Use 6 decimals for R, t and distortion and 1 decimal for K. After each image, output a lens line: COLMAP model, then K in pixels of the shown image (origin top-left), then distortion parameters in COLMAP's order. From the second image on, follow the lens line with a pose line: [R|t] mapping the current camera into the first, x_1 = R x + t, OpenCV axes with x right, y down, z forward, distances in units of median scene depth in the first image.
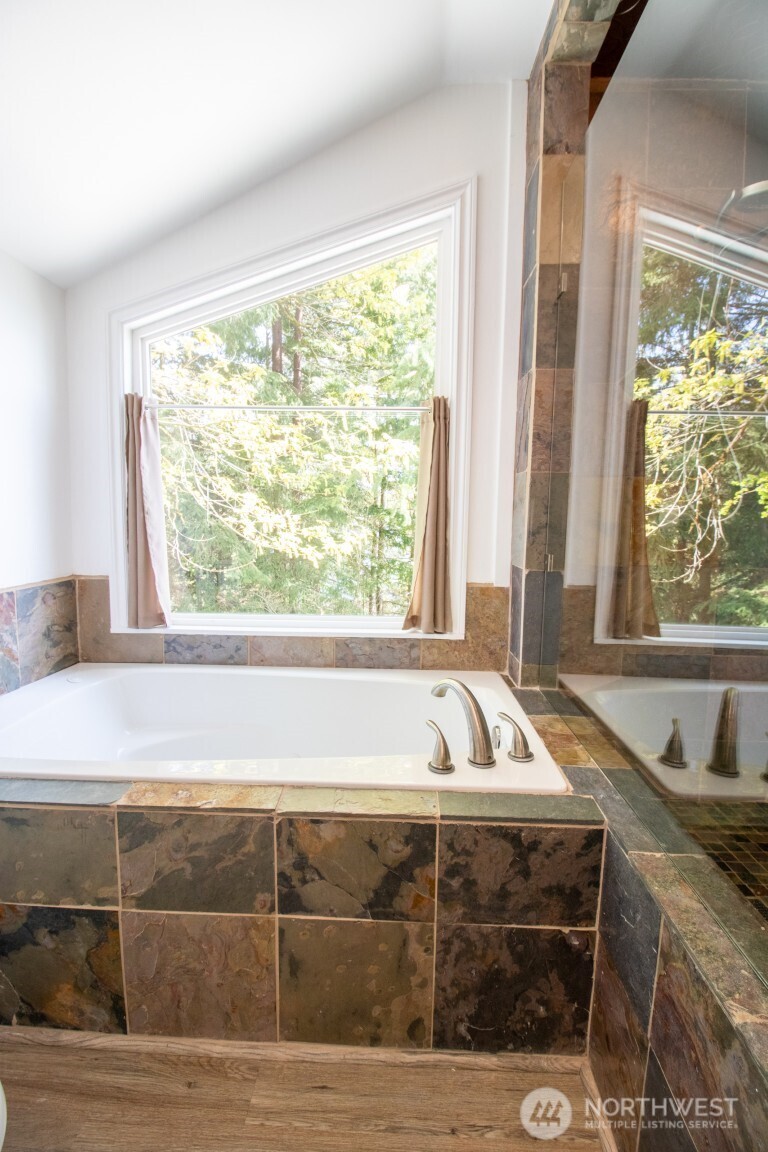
lens RADIAL K [[538.4, 0, 390.4], [0, 538.4, 575.1], [0, 0, 1]] dist [-0.003750, -0.009027]
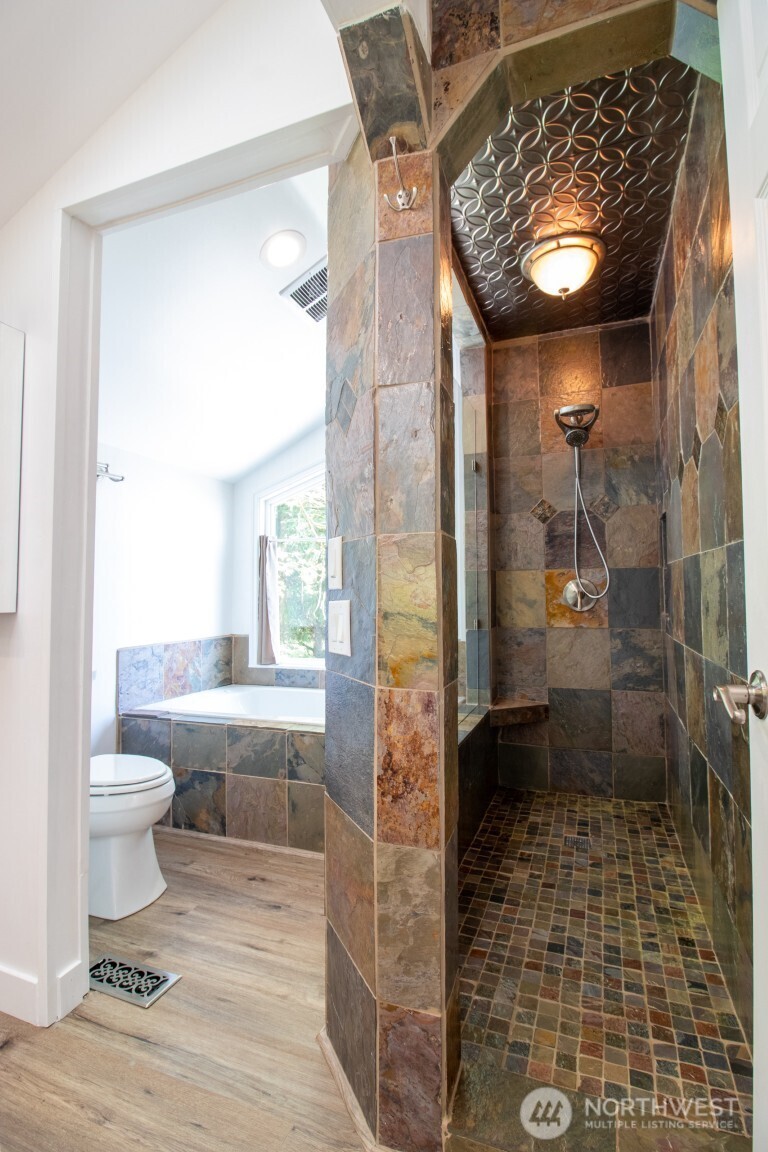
lens RADIAL K [[538.4, 0, 381.7], [0, 538.4, 575.7], [0, 0, 1]] dist [-0.003750, -0.009027]
pose [[0.947693, -0.035051, -0.317253, 0.864632], [-0.012748, 0.989002, -0.147350, 0.120388], [0.318929, 0.143687, 0.936824, -1.038795]]
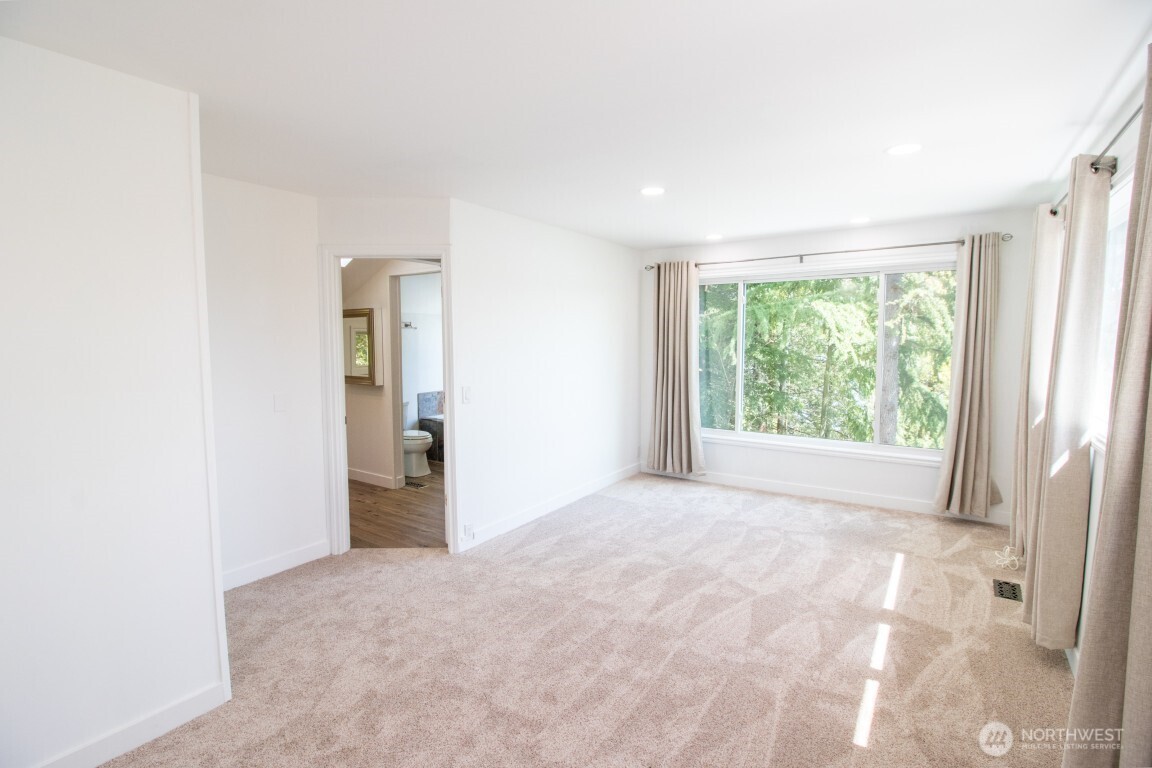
lens RADIAL K [[538.4, 0, 576.7], [0, 538.4, 384.2], [0, 0, 1]] dist [-0.003750, -0.009027]
pose [[0.844871, 0.020503, -0.534577, 4.534686], [-0.036378, 0.999154, -0.019172, 0.031355], [0.533732, 0.035644, 0.844902, -3.929846]]
